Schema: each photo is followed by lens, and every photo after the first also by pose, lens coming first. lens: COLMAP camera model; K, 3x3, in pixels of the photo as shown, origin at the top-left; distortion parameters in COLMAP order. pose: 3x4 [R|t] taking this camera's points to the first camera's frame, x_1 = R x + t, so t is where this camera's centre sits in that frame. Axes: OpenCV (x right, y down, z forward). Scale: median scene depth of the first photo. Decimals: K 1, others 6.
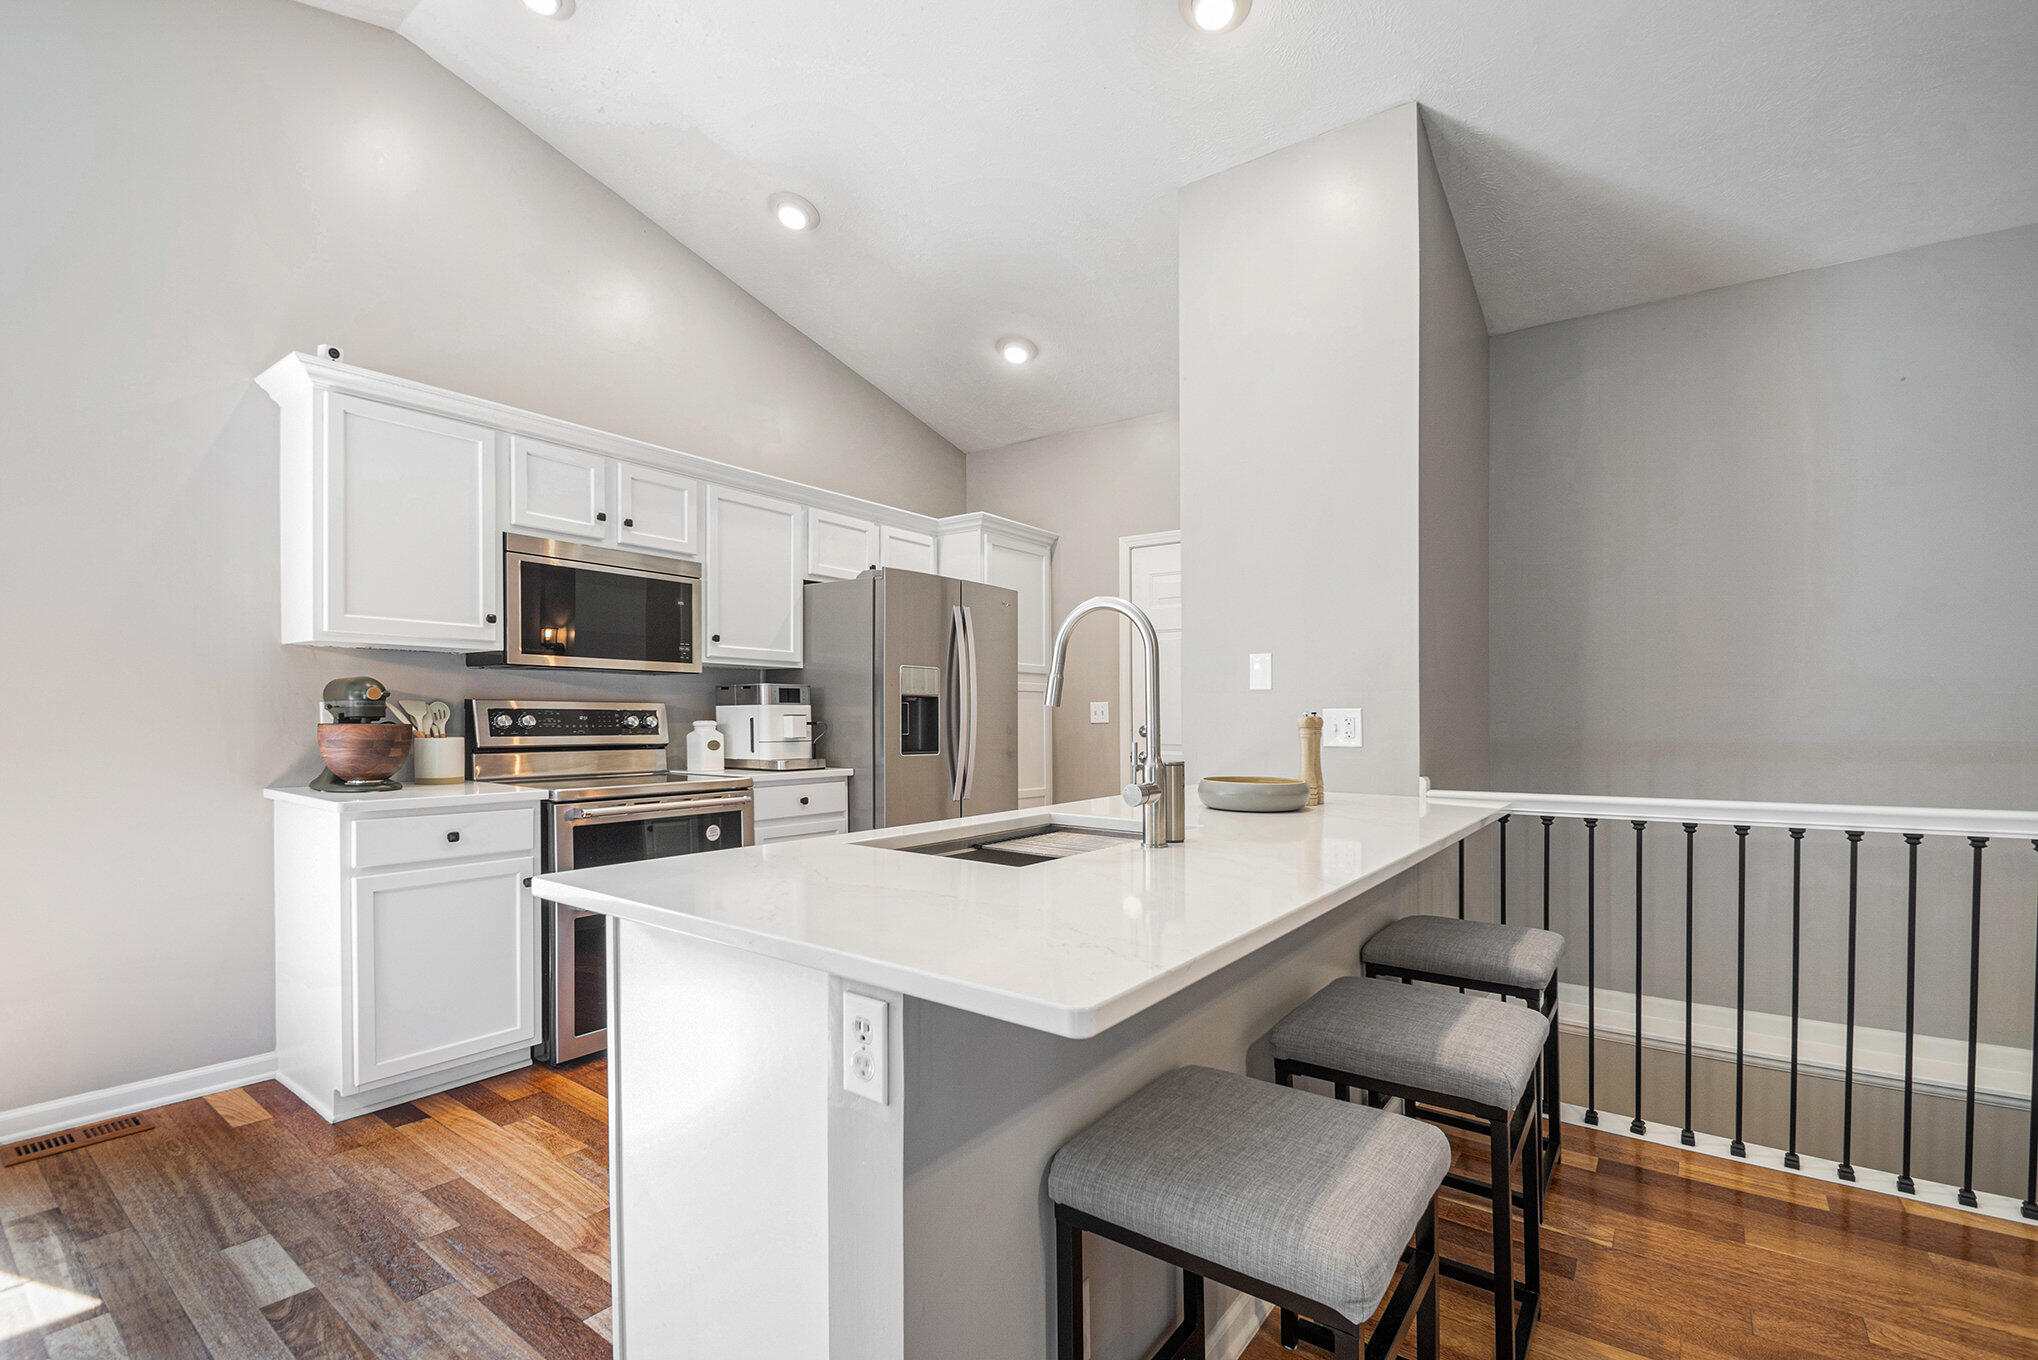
lens RADIAL K [[905.0, 0, 1016.9], [0, 905.0, 721.6], [0, 0, 1]] dist [-0.000411, -0.005888]
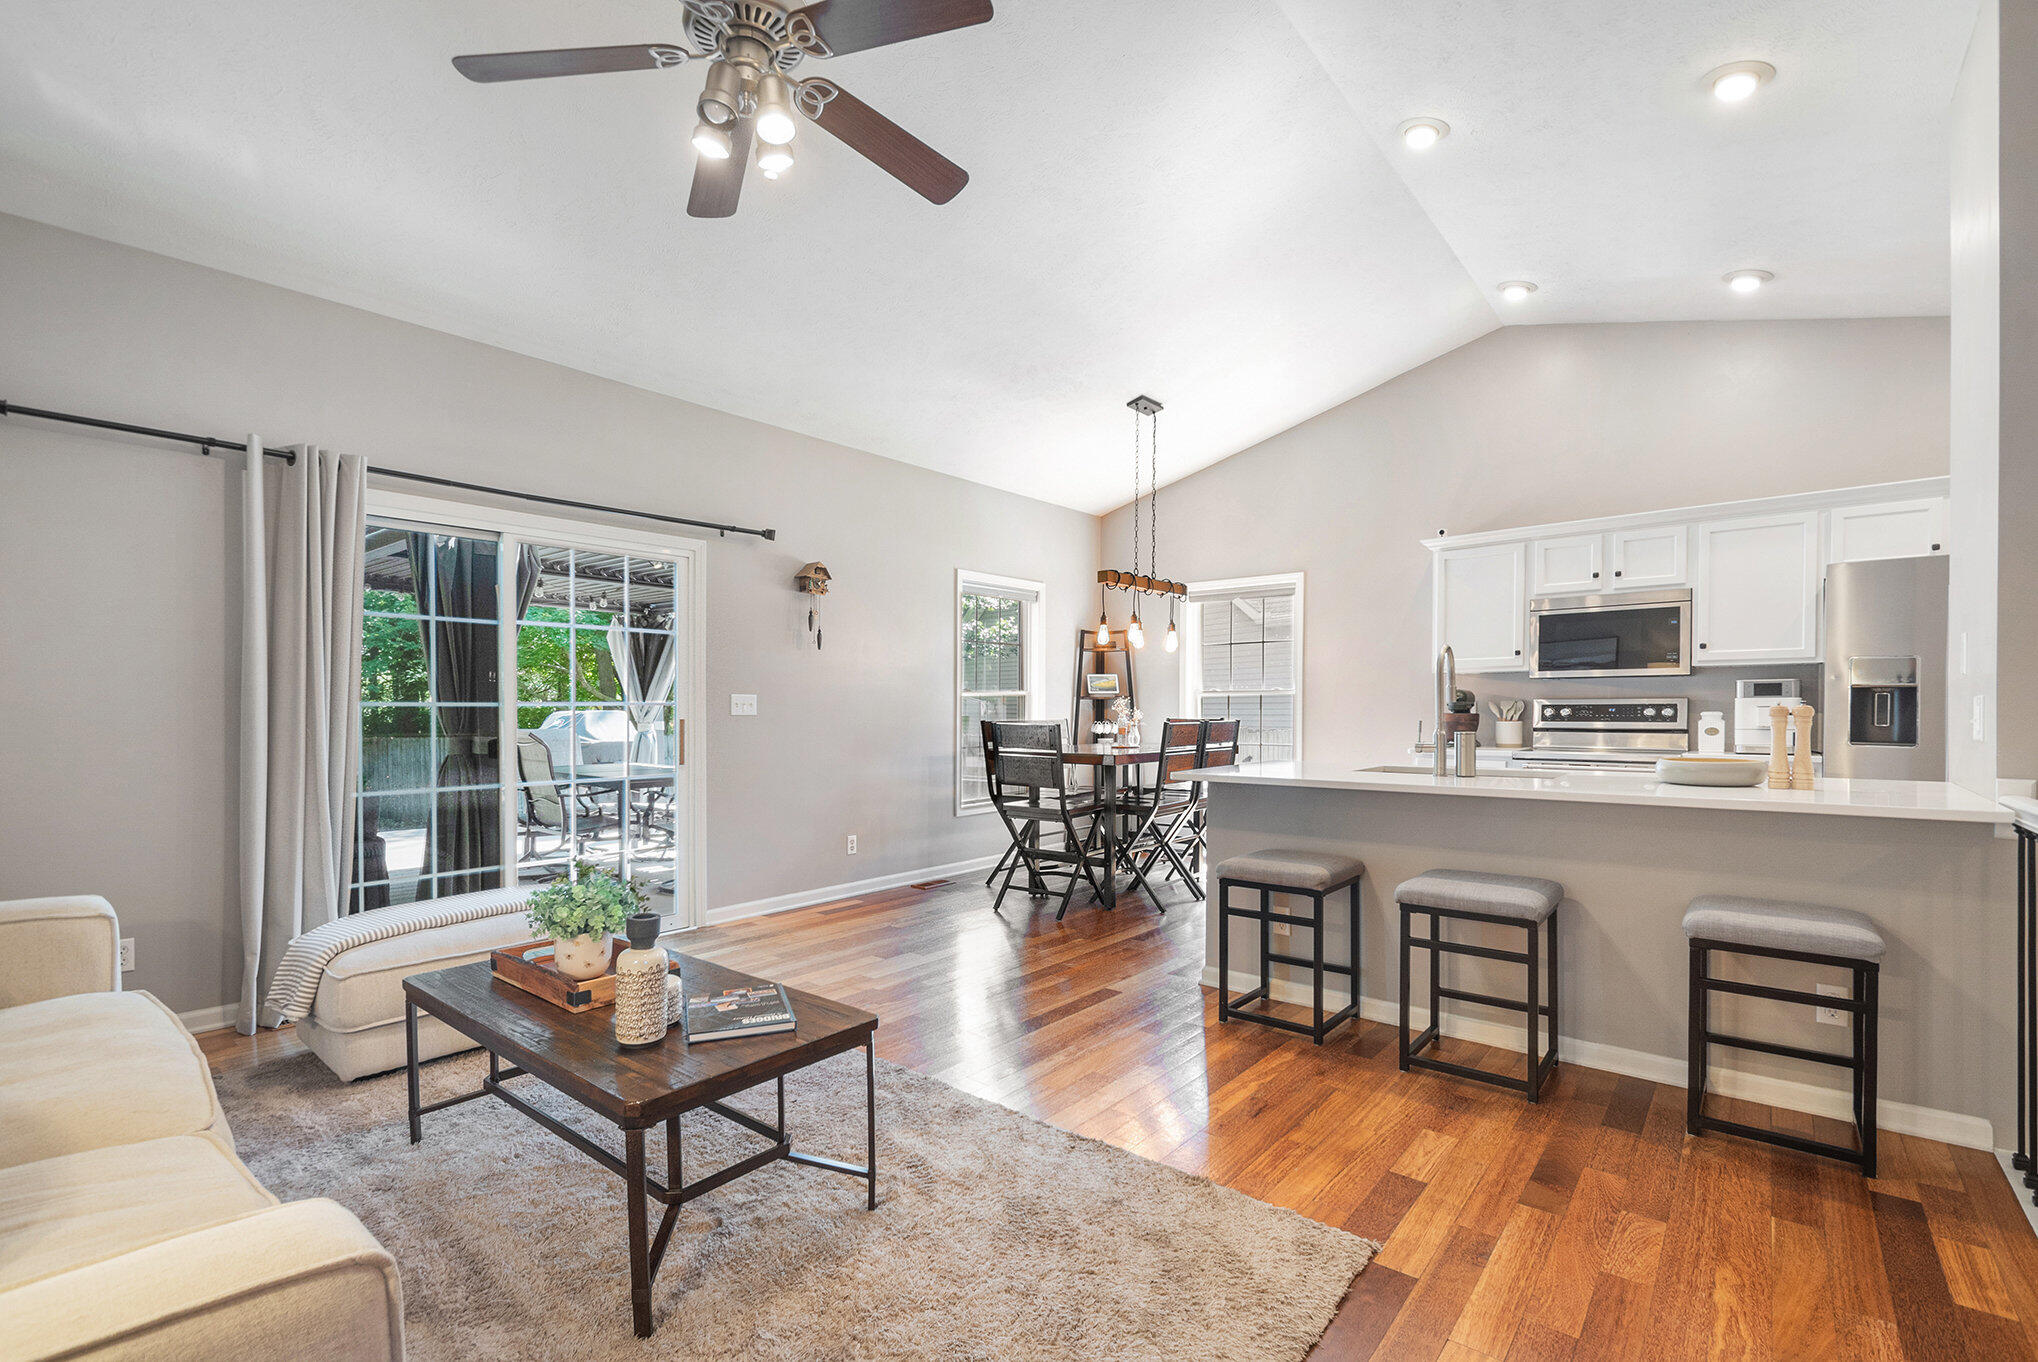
lens RADIAL K [[904.1, 0, 1012.1], [0, 904.1, 721.2], [0, 0, 1]] dist [0.001013, -0.013404]
pose [[-0.052267, 0.004966, -0.998621, 1.258600], [0.000378, 0.999988, 0.004953, 0.008169], [0.998633, -0.000119, -0.052268, 0.133949]]
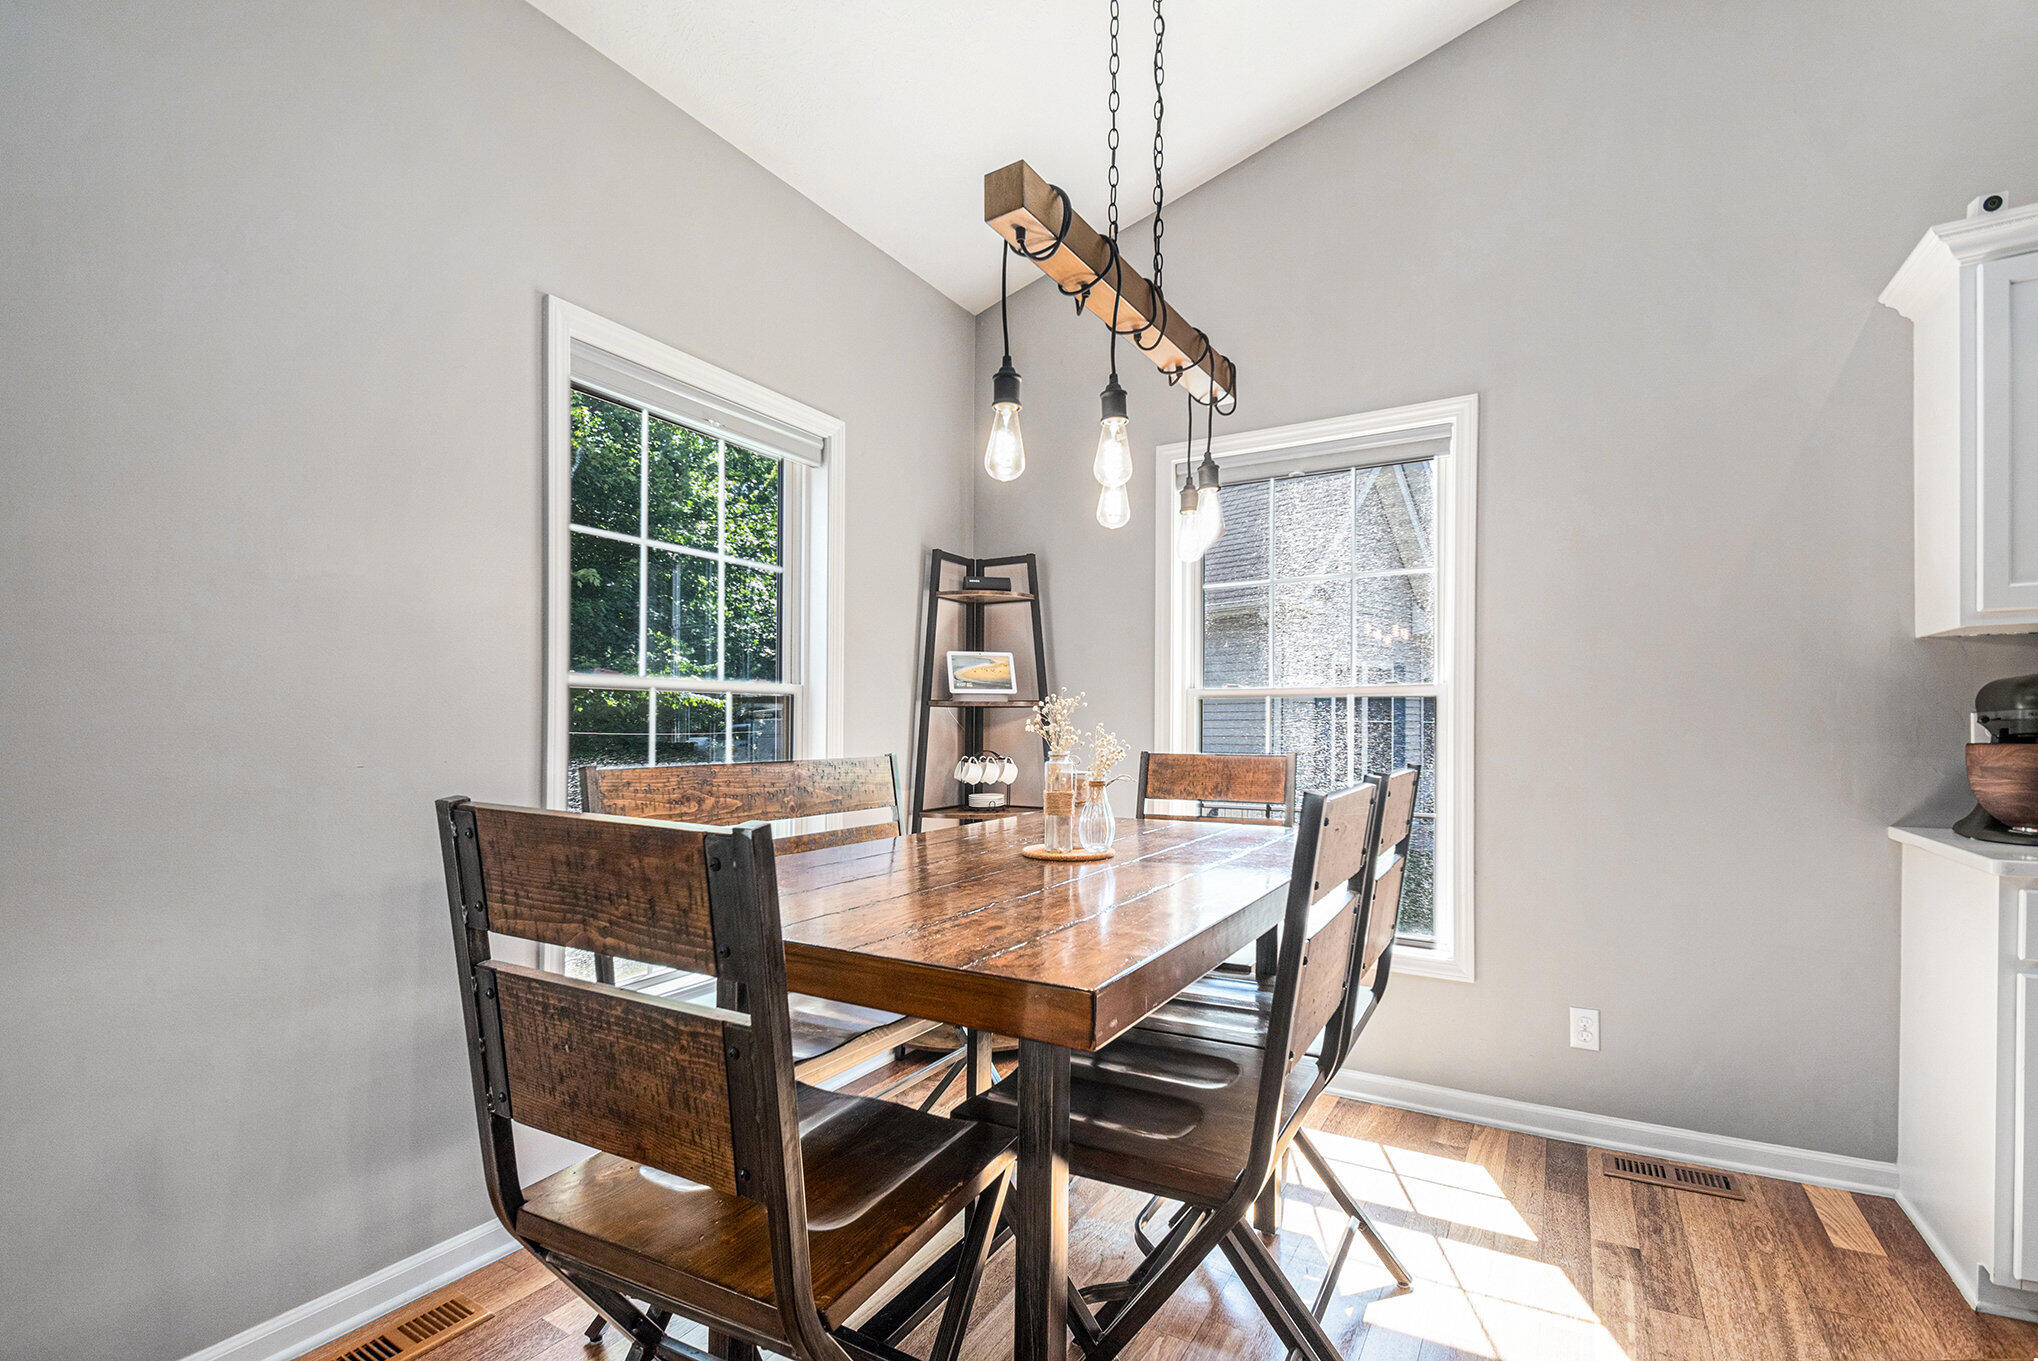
lens RADIAL K [[921.8, 0, 1008.7], [0, 921.8, 750.6], [0, 0, 1]] dist [-0.001173, -0.003571]
pose [[0.097872, 0.013803, -0.995103, -0.127505], [0.000933, 0.999902, 0.013961, -0.003004], [0.995199, -0.002295, 0.097849, 0.176598]]
